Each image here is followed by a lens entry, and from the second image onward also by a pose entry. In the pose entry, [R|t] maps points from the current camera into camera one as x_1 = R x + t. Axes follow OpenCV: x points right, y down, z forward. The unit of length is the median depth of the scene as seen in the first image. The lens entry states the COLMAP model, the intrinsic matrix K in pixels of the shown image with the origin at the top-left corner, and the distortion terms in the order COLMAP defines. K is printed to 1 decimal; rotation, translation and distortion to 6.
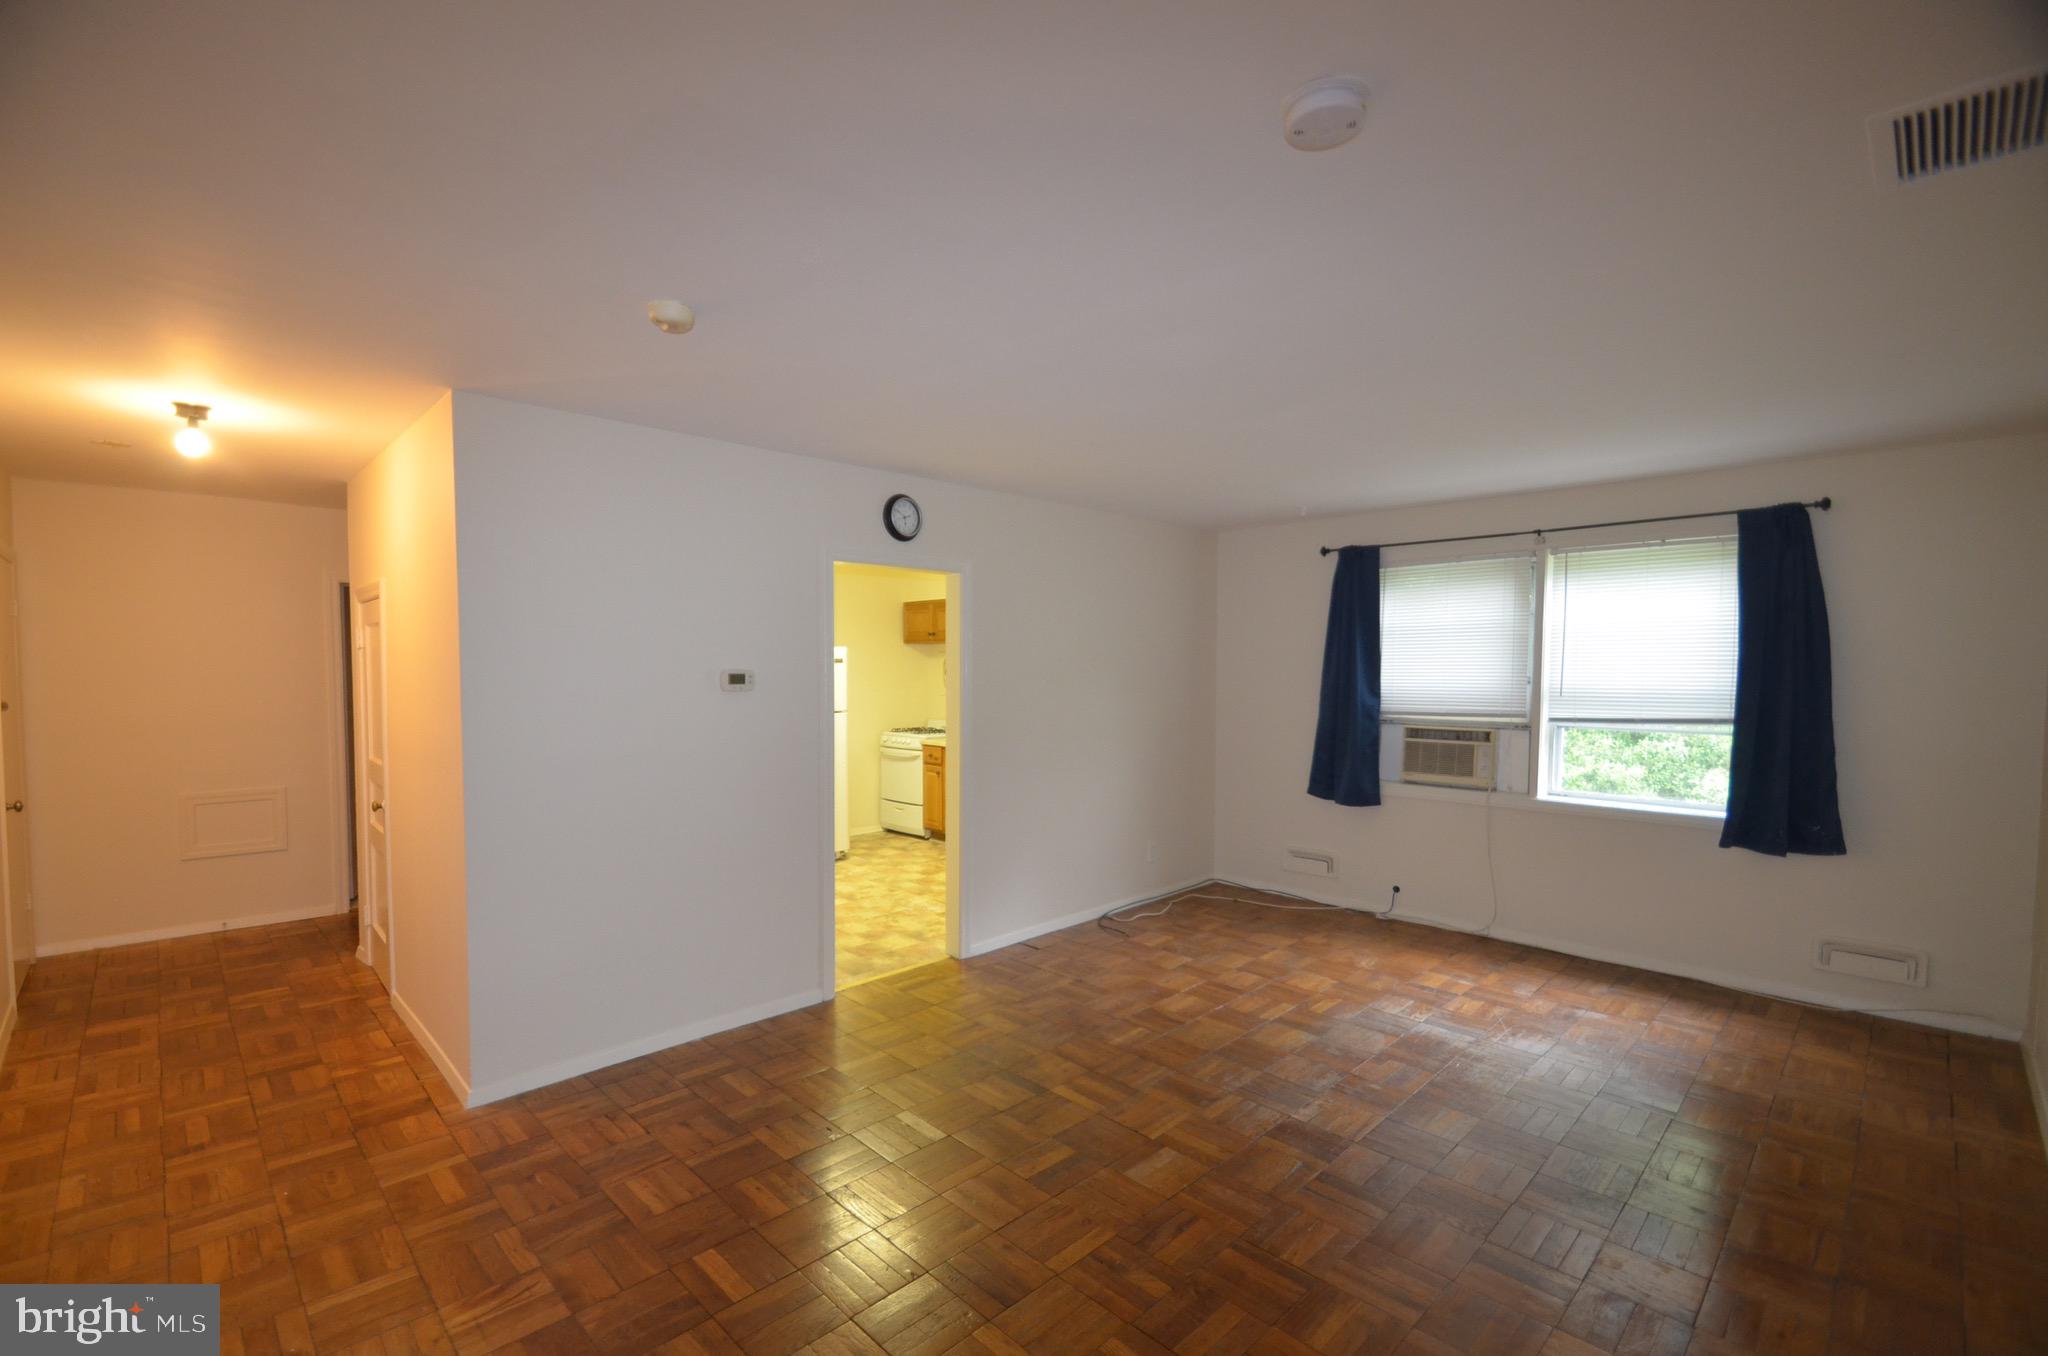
lens RADIAL K [[889.9, 0, 993.8], [0, 889.9, 696.8], [0, 0, 1]] dist [-0.008720, -0.006433]
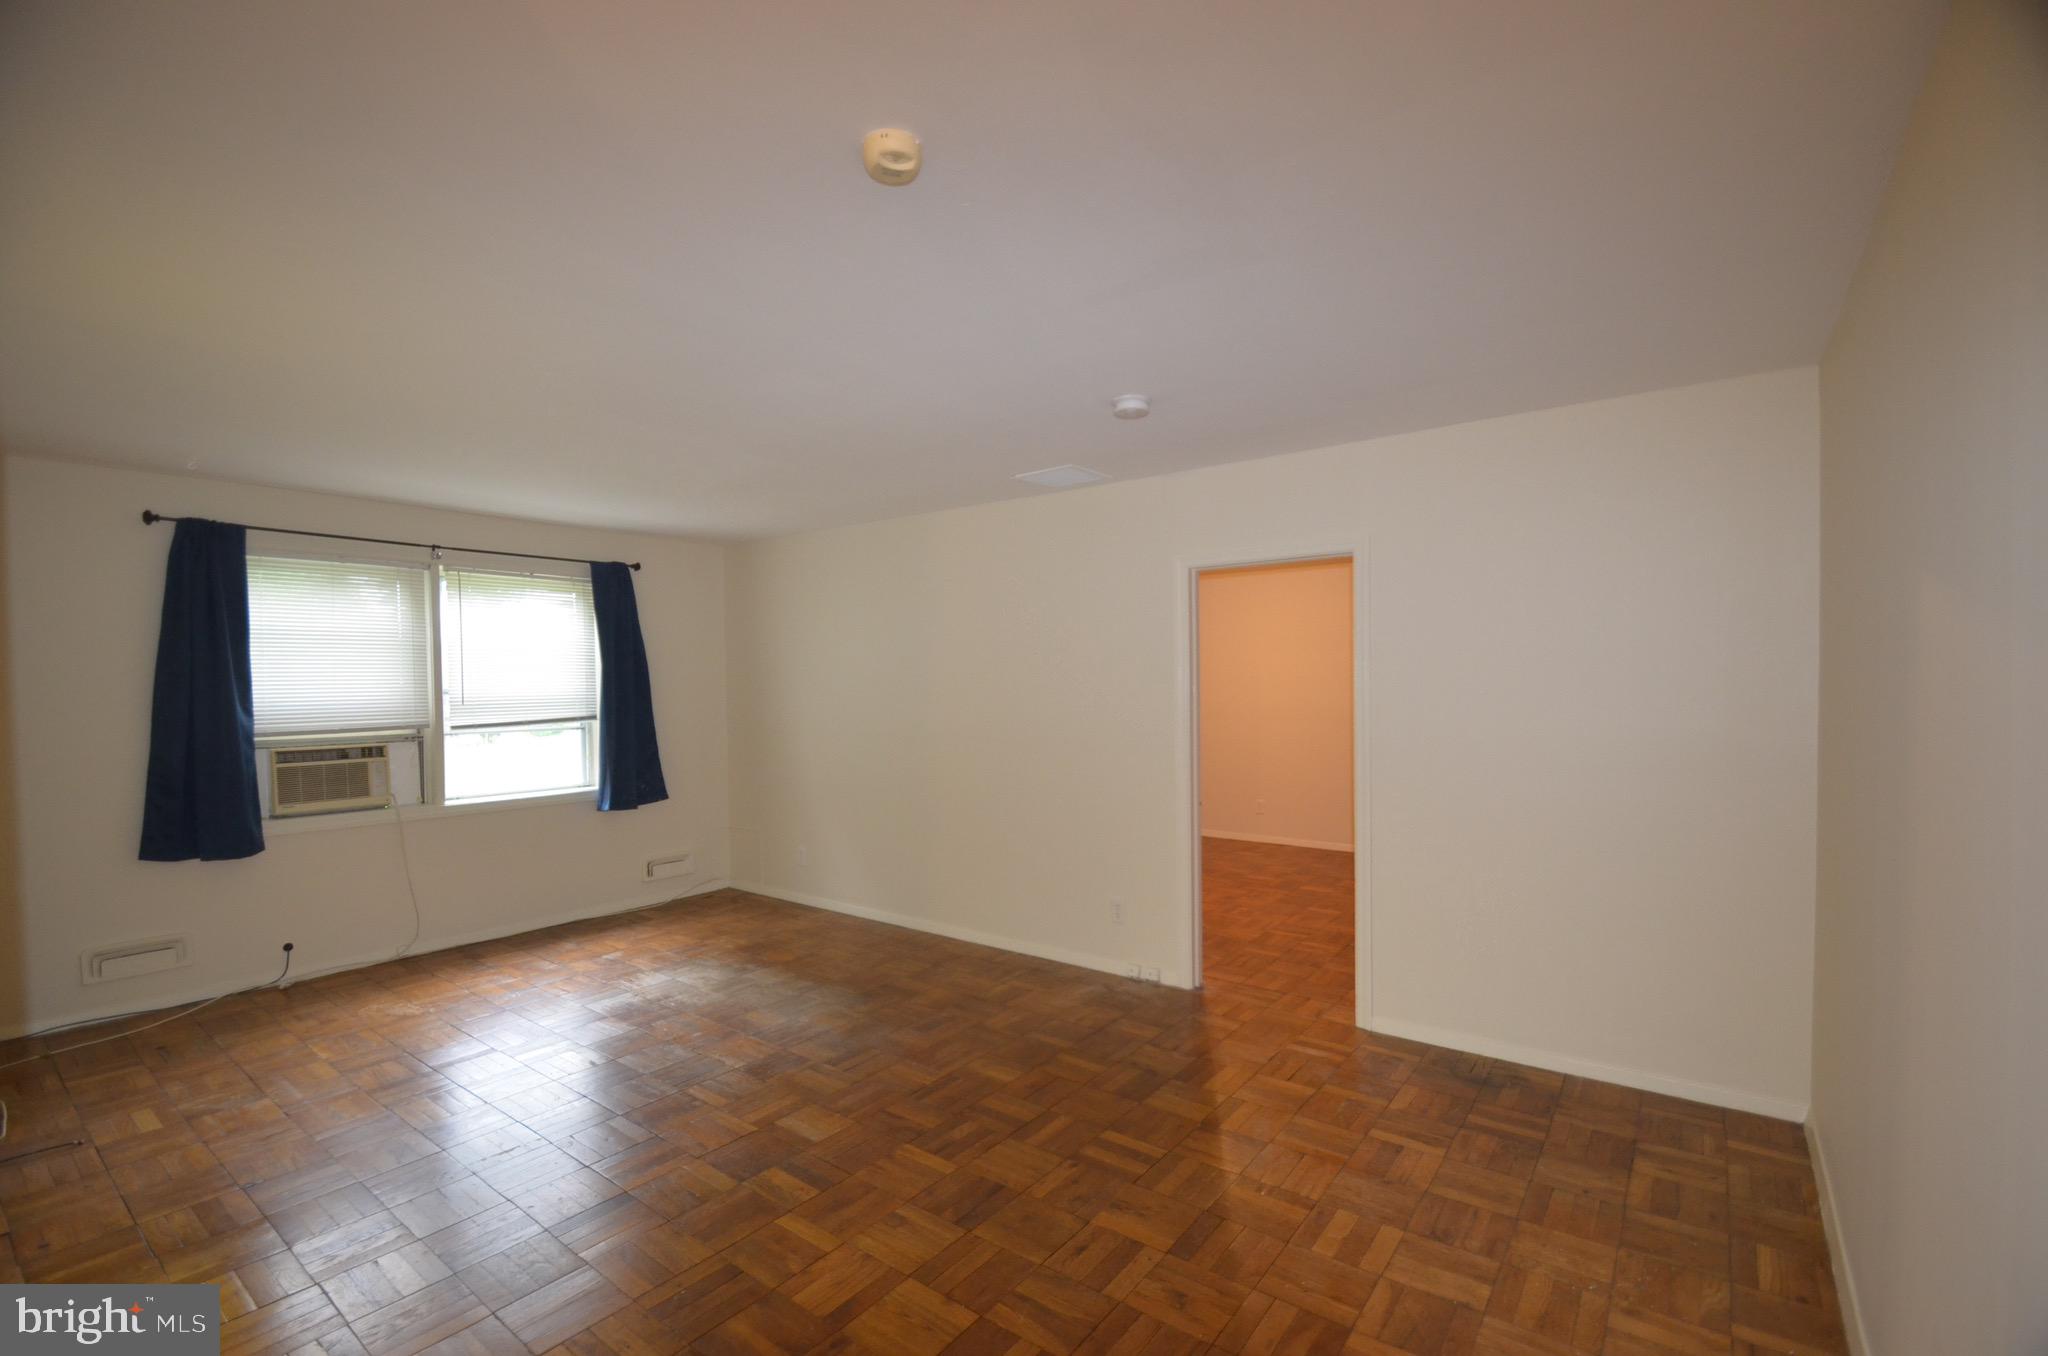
lens RADIAL K [[889.9, 0, 1022.9], [0, 889.9, 692.8], [0, 0, 1]] dist [-0.008720, -0.006433]
pose [[-0.172609, -0.011259, 0.984926, -0.513034], [0.043860, 0.998855, 0.019105, -0.005850], [-0.984013, 0.046496, -0.171918, 0.499905]]
